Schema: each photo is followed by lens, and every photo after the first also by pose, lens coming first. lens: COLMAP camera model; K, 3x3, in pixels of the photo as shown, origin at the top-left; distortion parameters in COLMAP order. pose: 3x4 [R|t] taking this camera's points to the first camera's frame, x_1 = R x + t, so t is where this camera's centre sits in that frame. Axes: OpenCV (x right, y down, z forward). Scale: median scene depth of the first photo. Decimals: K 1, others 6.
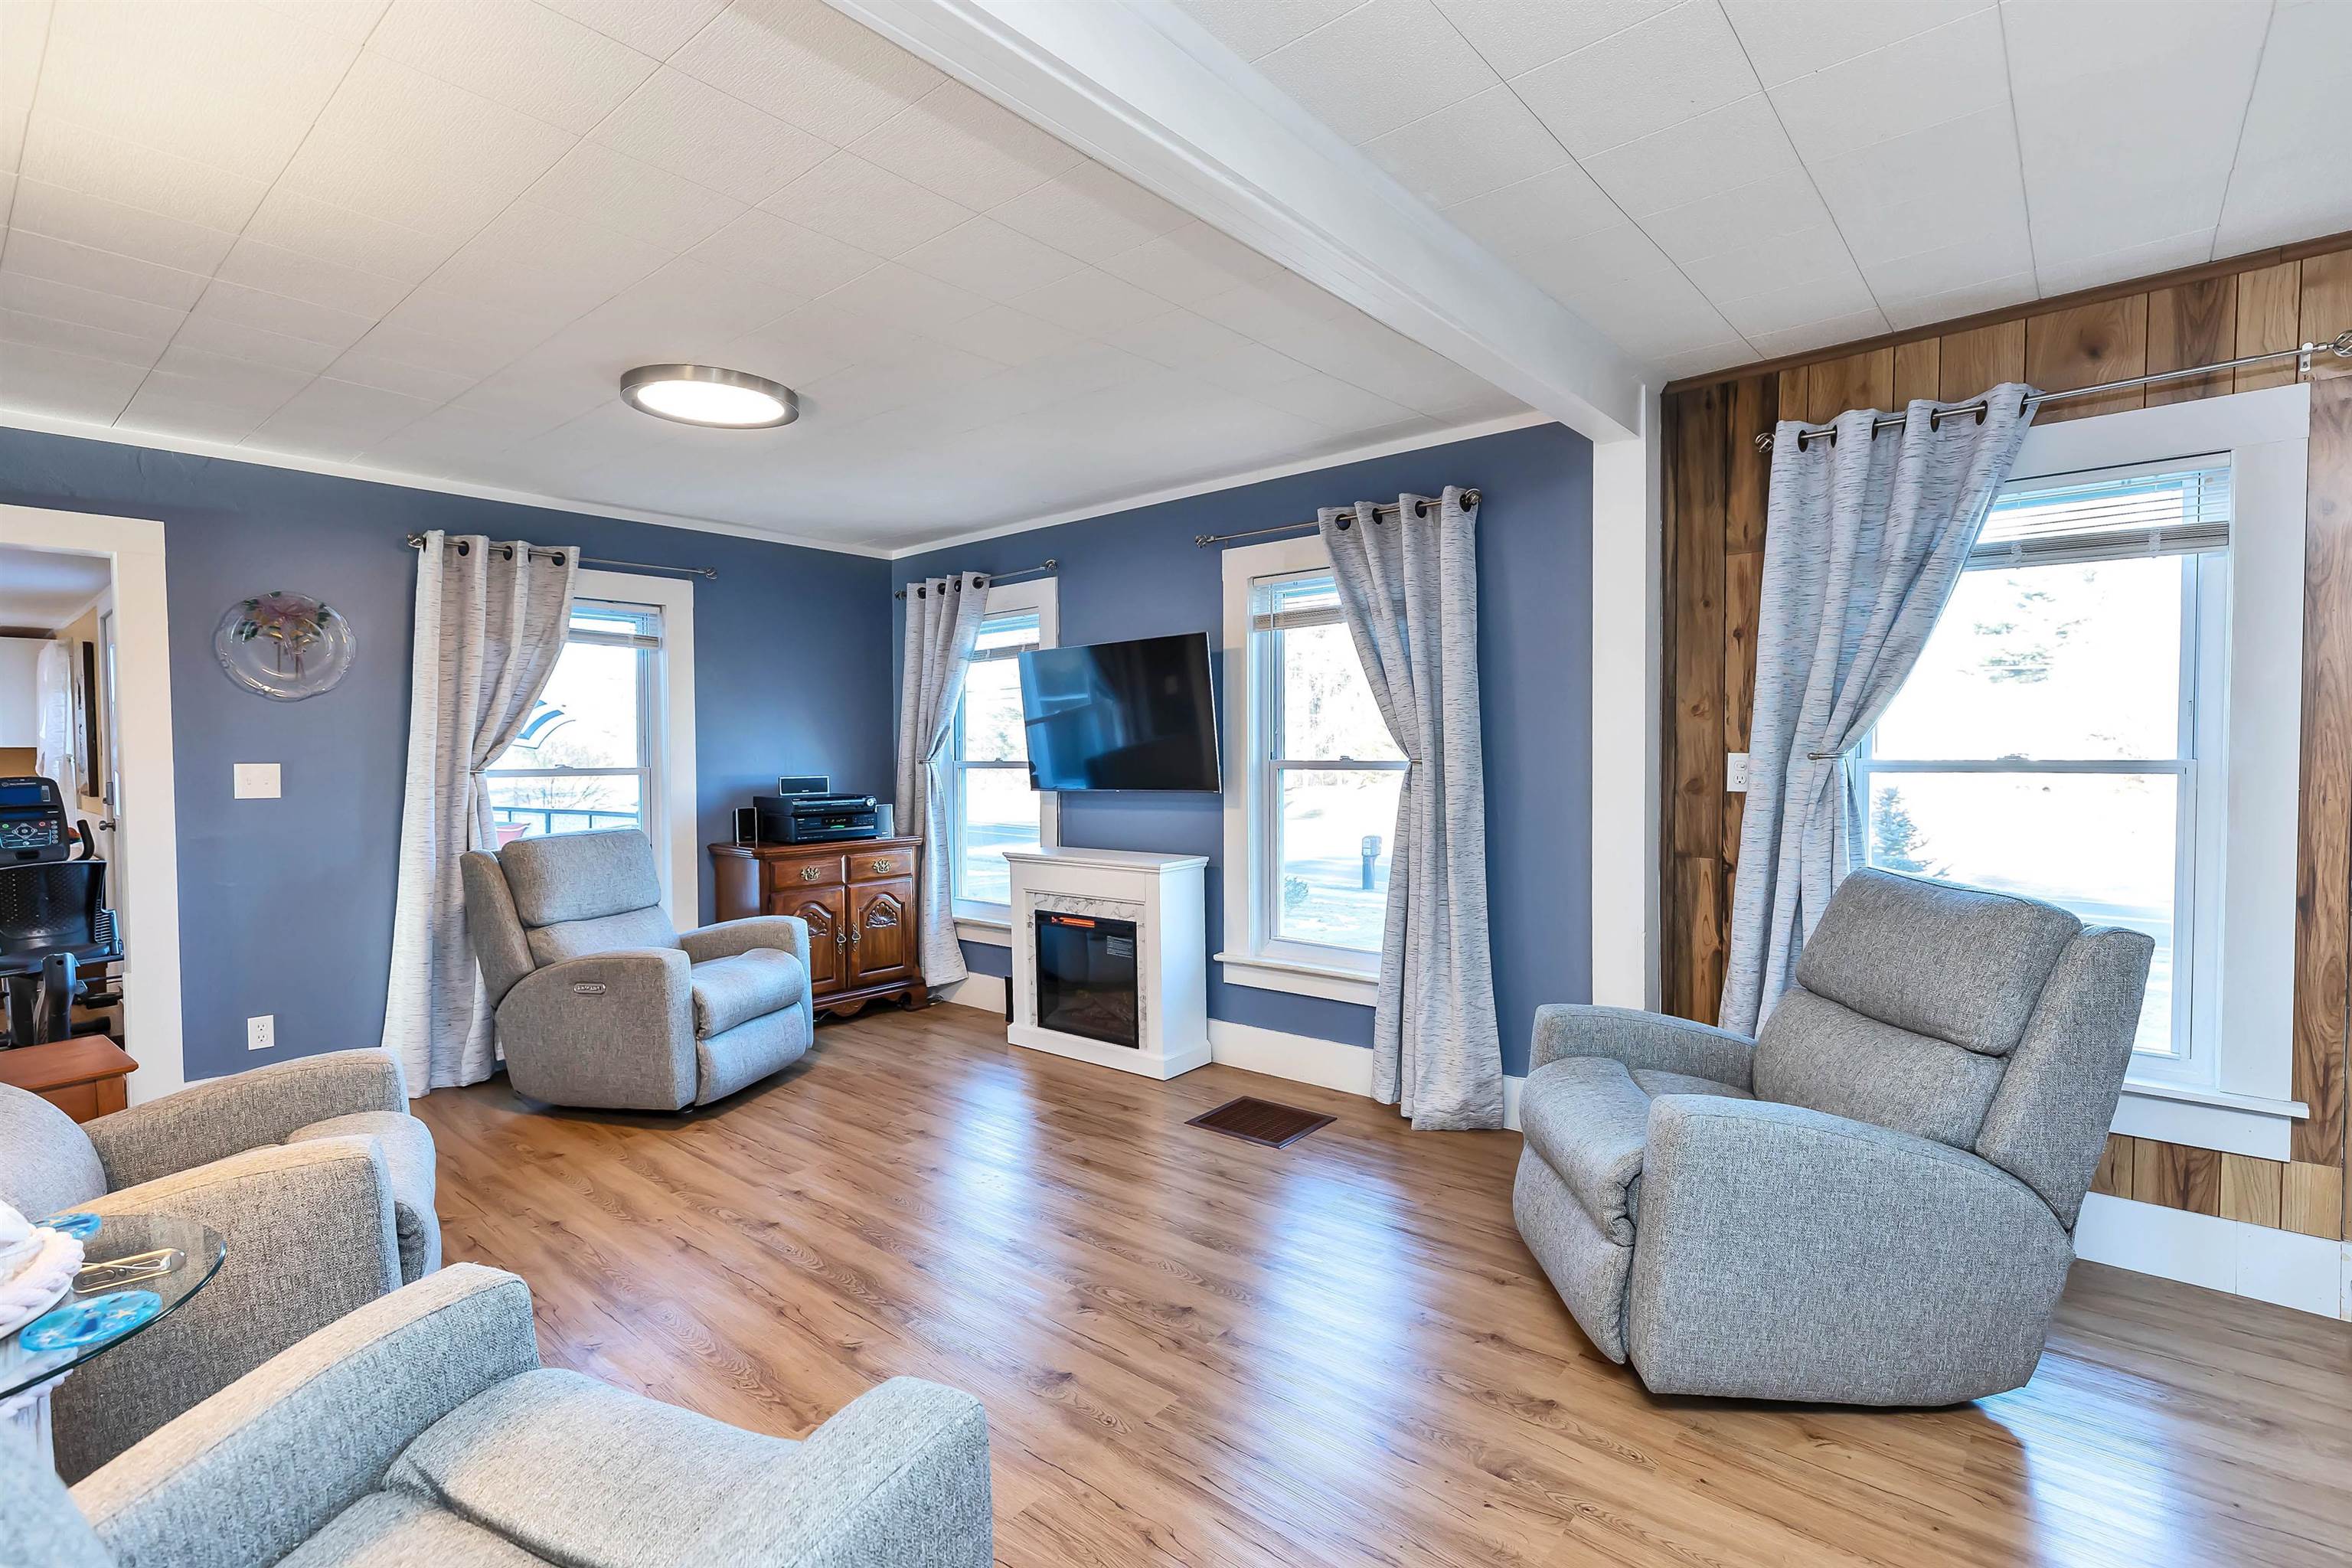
lens RADIAL K [[1049.6, 0, 1181.5], [0, 1049.6, 785.0], [0, 0, 1]] dist [0.003877, 0.000322]
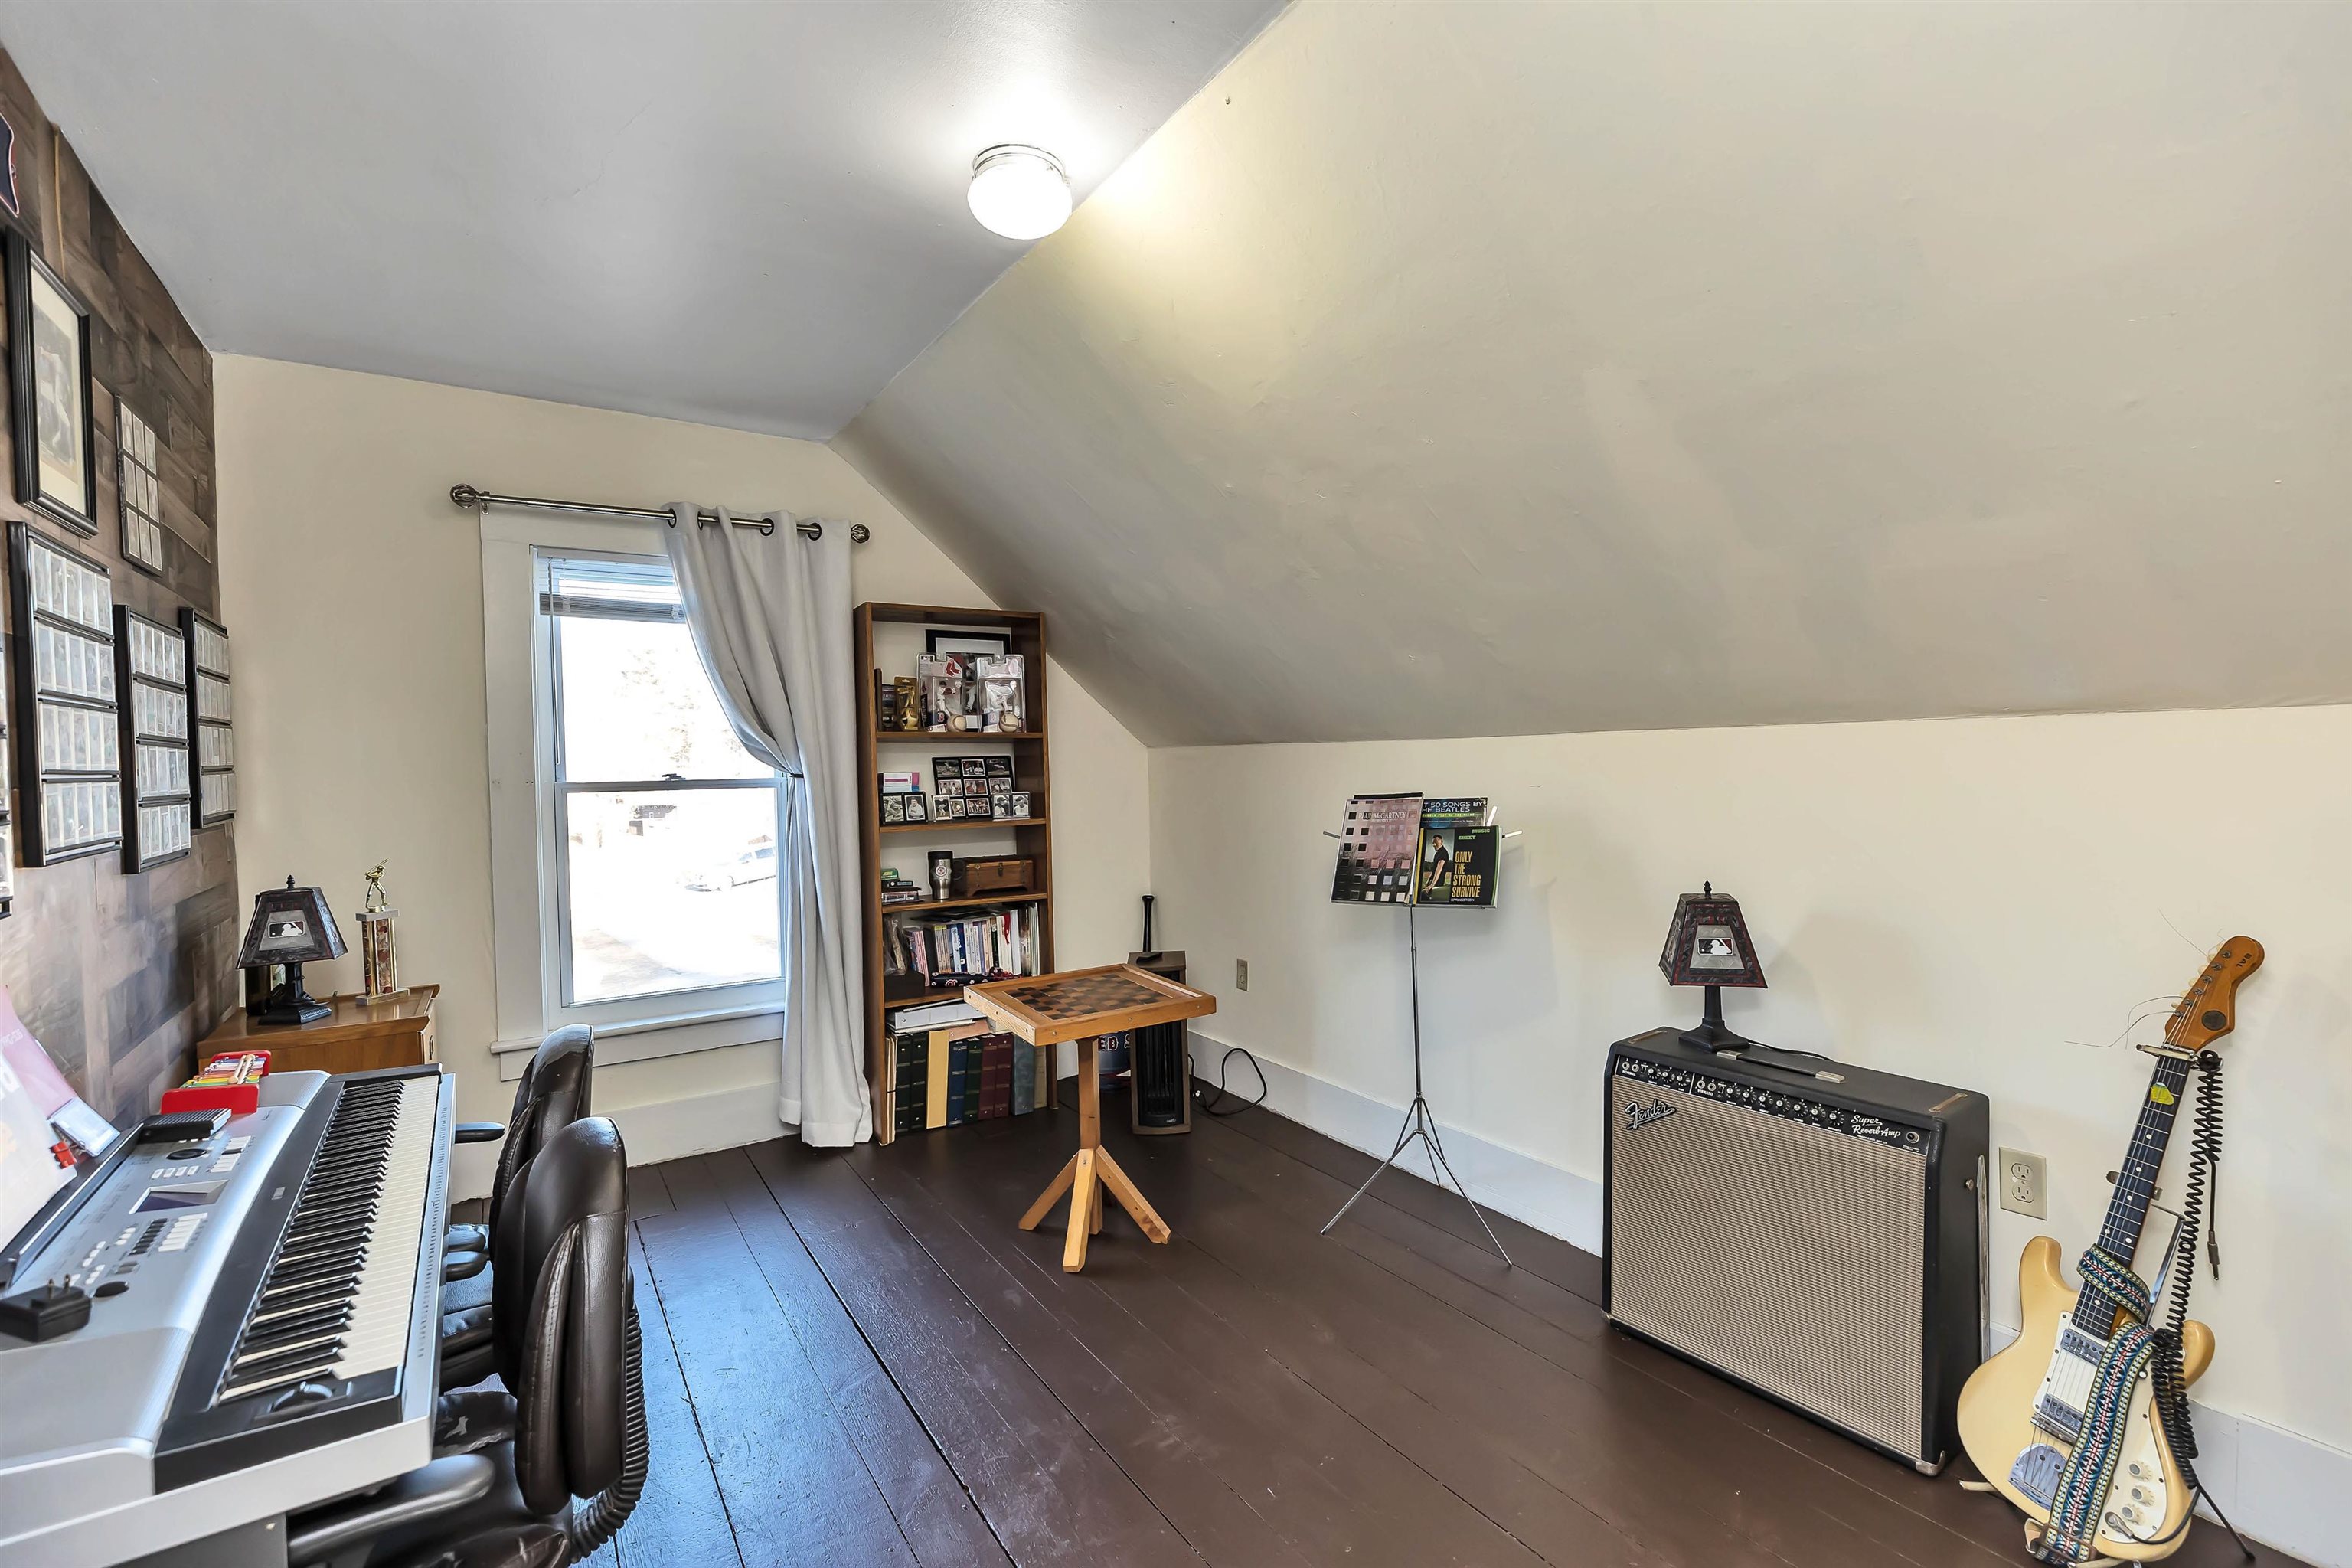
lens RADIAL K [[1049.6, 0, 1181.5], [0, 1049.6, 785.0], [0, 0, 1]] dist [0.003877, 0.000322]
pose [[0.275414, -0.015568, 0.961200, -0.552256], [0.037305, 0.999289, 0.005496, -0.007959], [-0.960602, 0.034343, 0.275799, 0.339572]]
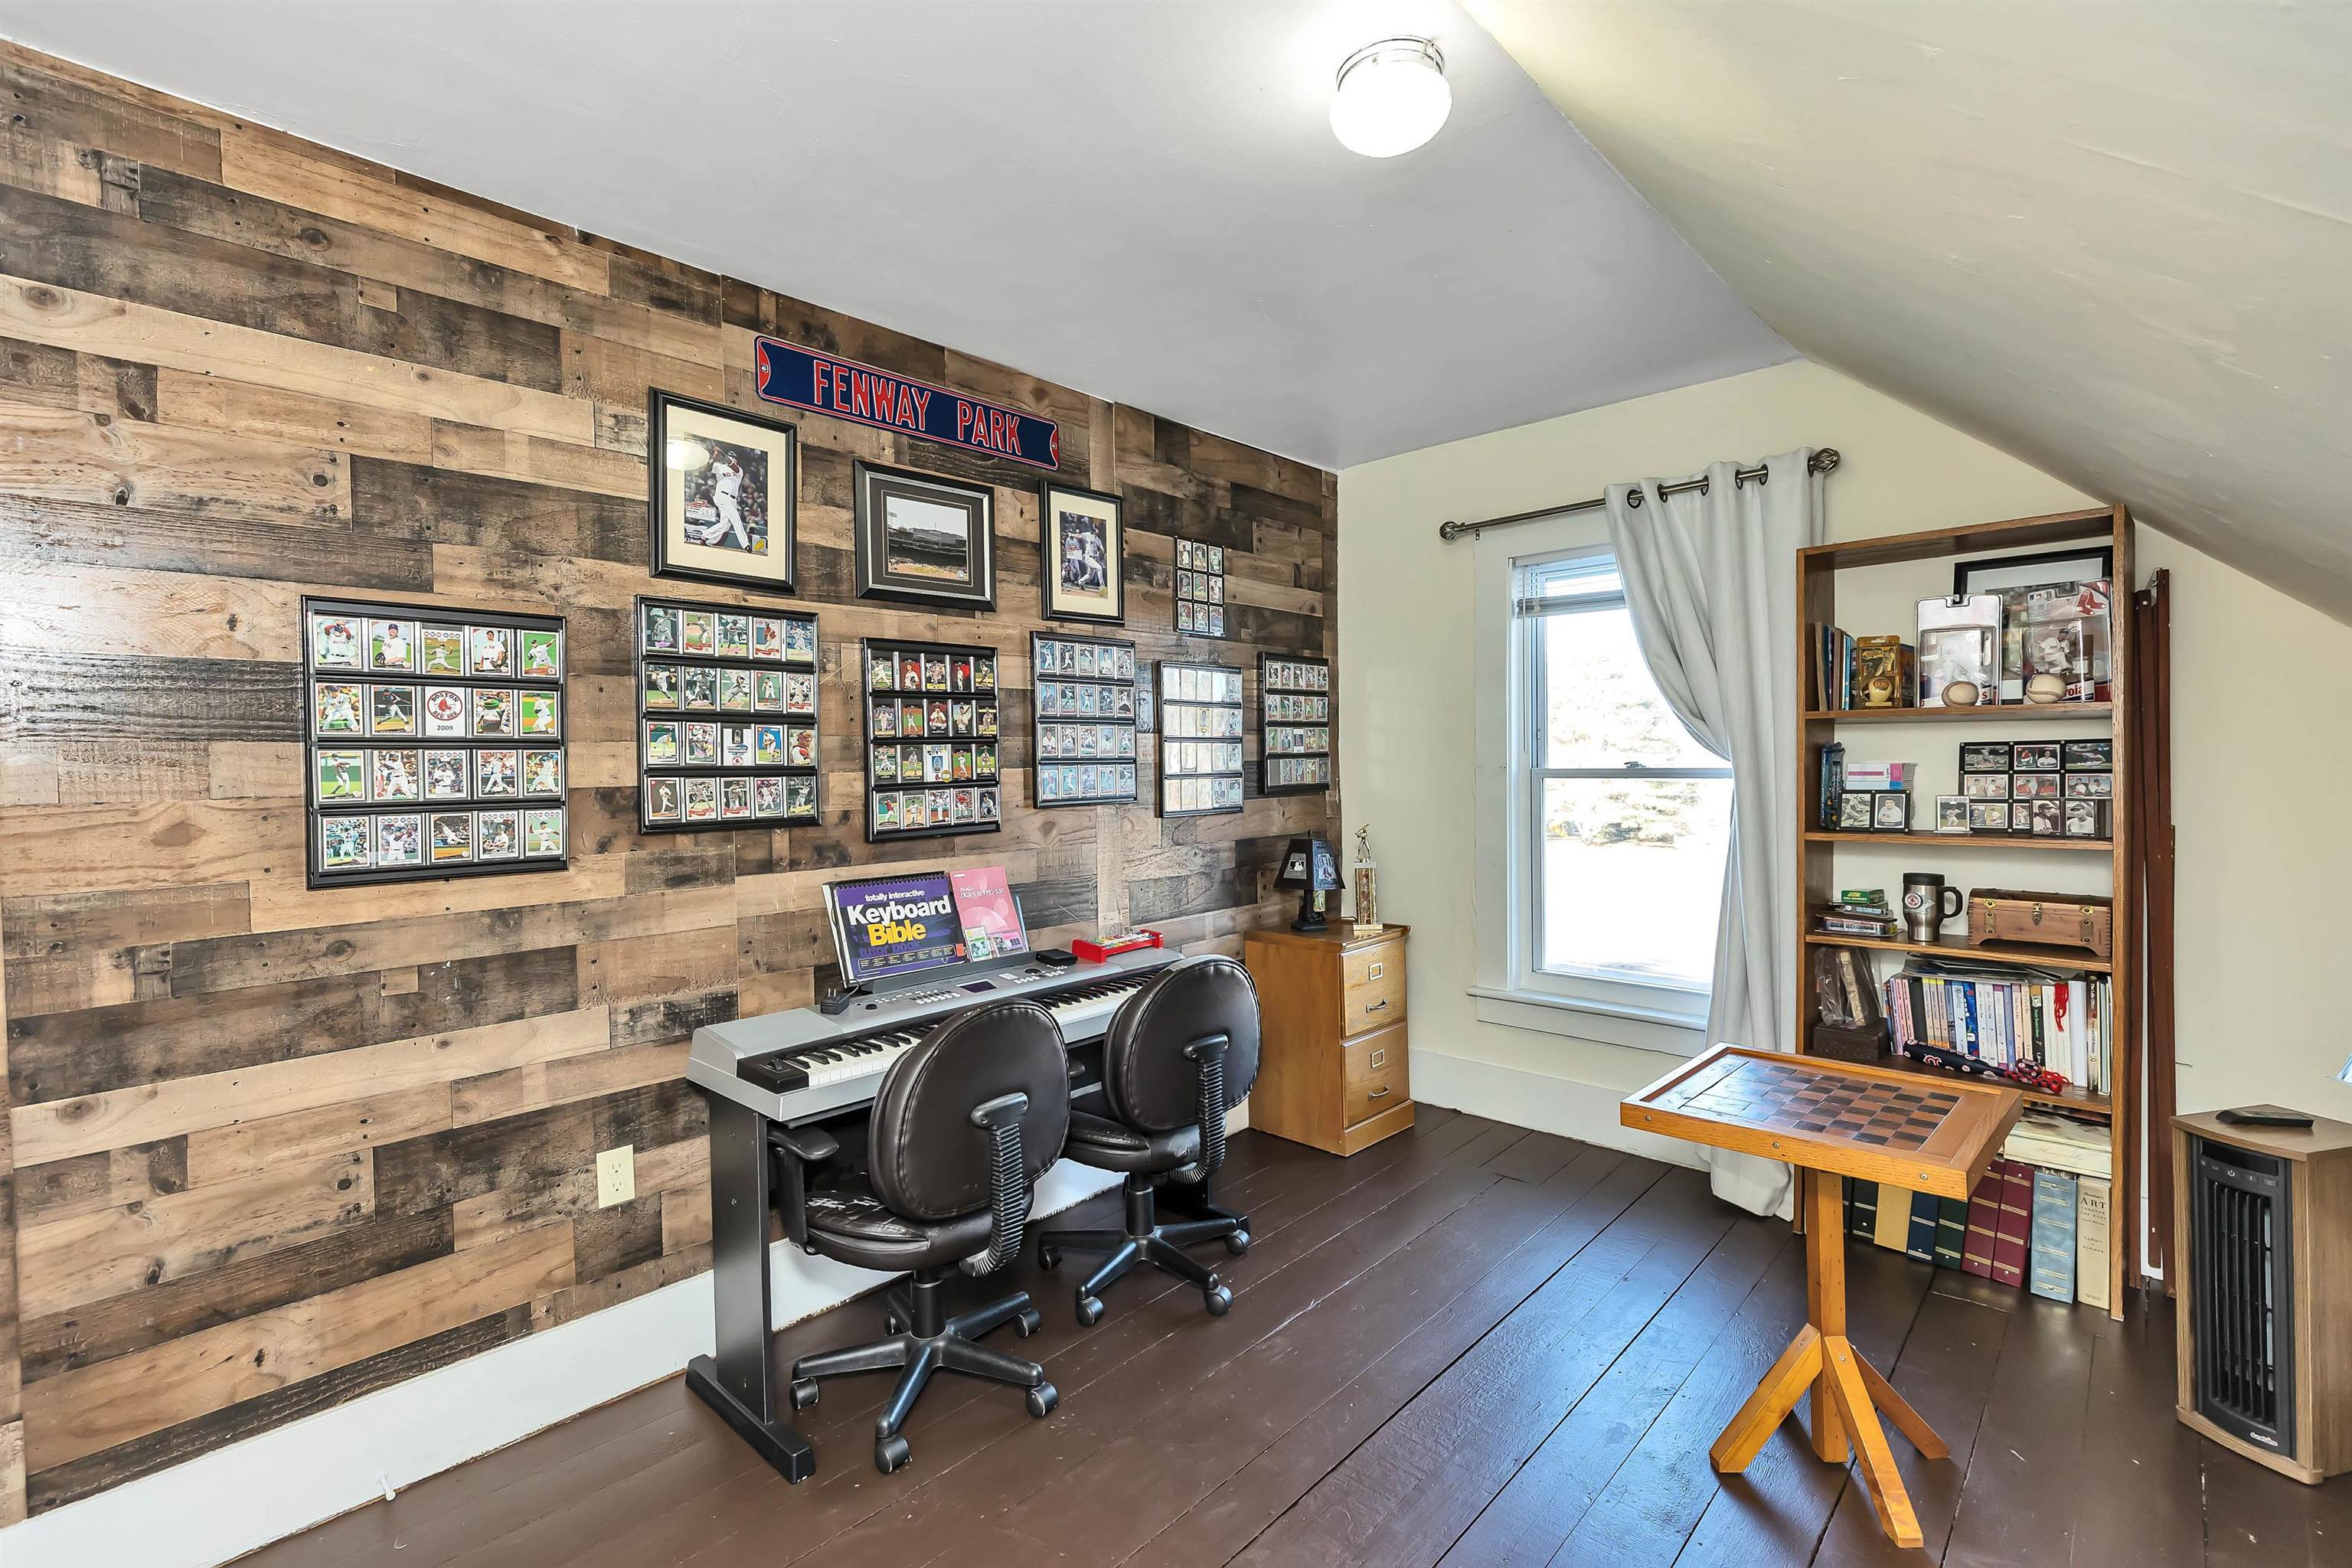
lens RADIAL K [[1049.6, 0, 1181.5], [0, 1049.6, 785.0], [0, 0, 1]] dist [0.003877, 0.000322]
pose [[0.998978, 0.002623, -0.045123, -0.170860], [-0.002816, 0.999987, -0.004217, -0.004489], [0.045112, 0.004340, 0.998973, 0.120458]]
